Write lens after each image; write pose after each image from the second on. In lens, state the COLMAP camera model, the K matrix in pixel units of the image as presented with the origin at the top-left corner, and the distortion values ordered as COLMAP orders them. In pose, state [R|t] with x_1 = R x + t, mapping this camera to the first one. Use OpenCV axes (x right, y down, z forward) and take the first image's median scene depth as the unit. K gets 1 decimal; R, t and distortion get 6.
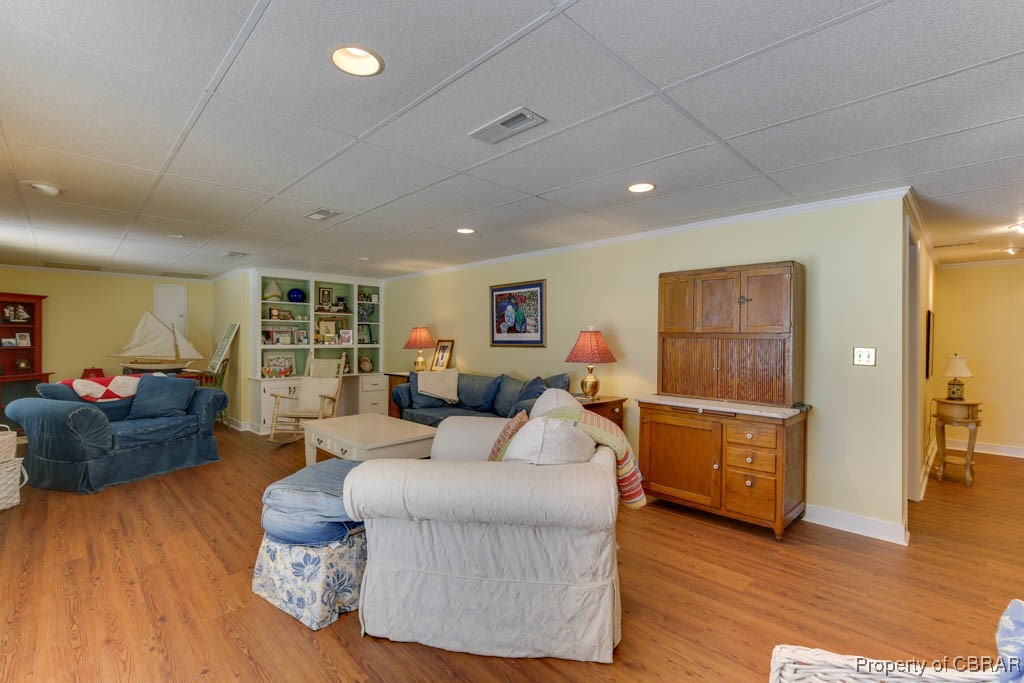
lens RADIAL K [[464.7, 0, 510.4], [0, 464.7, 342.3], [0, 0, 1]] dist [-0.002745, -0.000168]
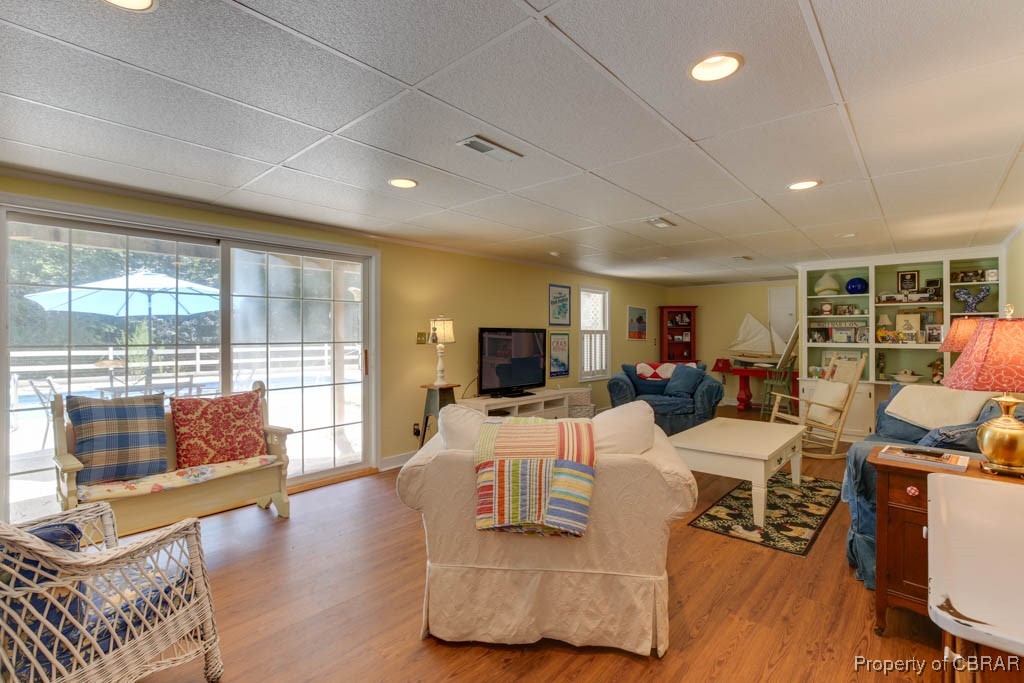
lens RADIAL K [[464.7, 0, 509.9], [0, 464.7, 337.2], [0, 0, 1]] dist [-0.002745, -0.000168]
pose [[0.062332, 0.004118, -0.998047, 0.357204], [-0.008577, 0.999957, 0.003590, -0.003884], [0.998019, 0.008337, 0.062364, 0.312265]]
